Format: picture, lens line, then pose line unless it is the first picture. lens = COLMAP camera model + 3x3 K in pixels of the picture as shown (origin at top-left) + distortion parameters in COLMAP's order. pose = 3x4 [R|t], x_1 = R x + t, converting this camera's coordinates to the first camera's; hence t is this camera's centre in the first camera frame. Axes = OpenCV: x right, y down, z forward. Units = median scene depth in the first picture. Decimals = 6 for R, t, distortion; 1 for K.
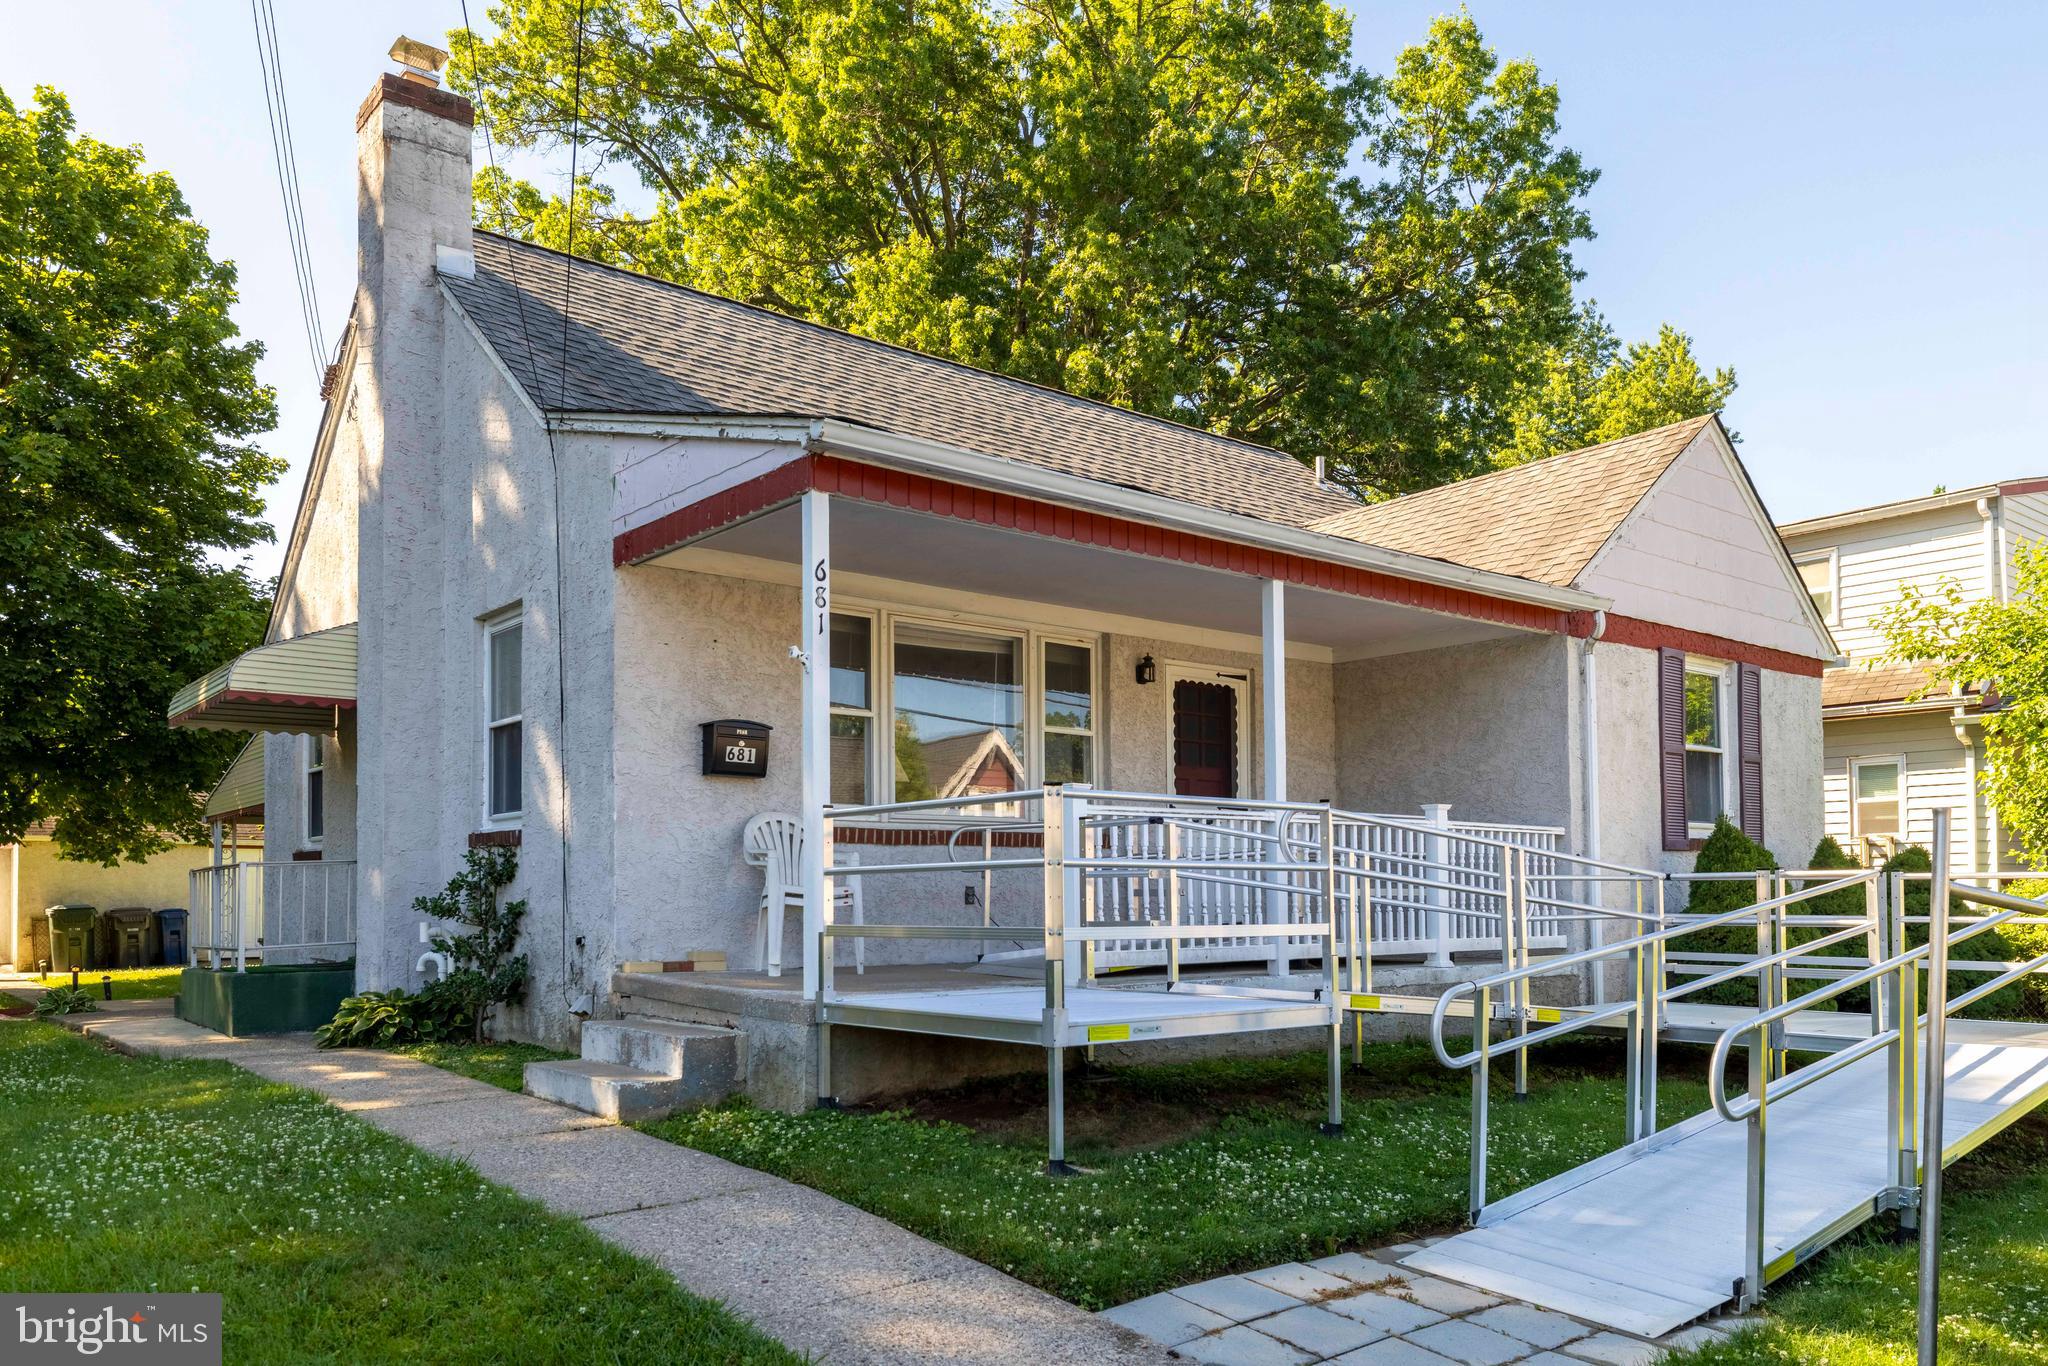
lens RADIAL K [[1535.1, 0, 1020.3], [0, 1535.1, 831.4], [0, 0, 1]] dist [0.015265, -0.029119]
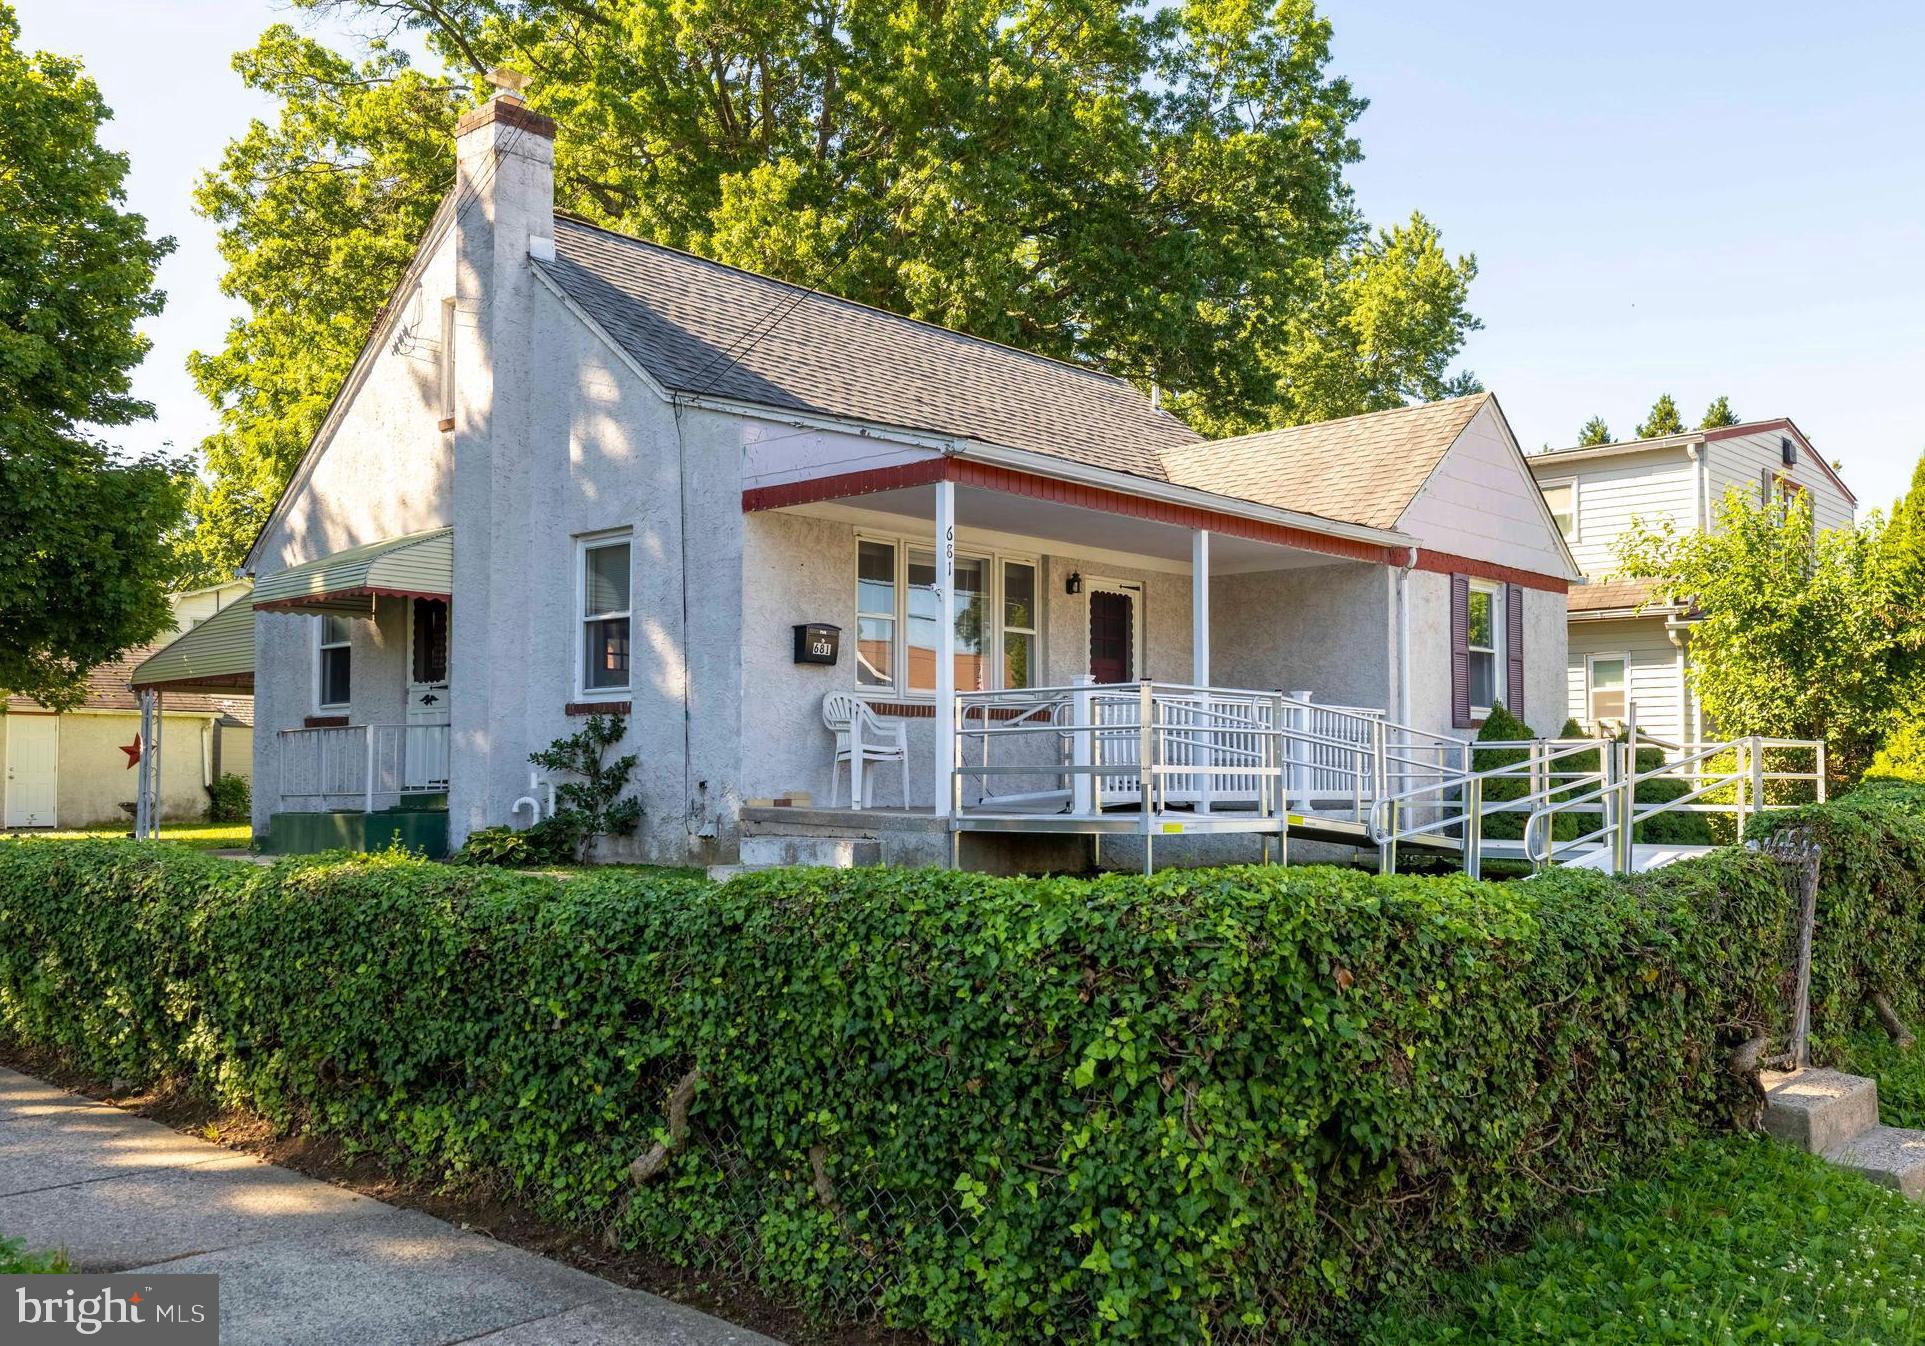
lens RADIAL K [[1606.7, 0, 958.8], [0, 1606.7, 680.9], [0, 0, 1]] dist [0.006409, -0.028711]
pose [[0.992283, 0.013934, 0.123208, -0.152746], [-0.011793, 0.999767, -0.018088, 0.002011], [-0.123431, 0.016495, 0.992216, -0.276818]]
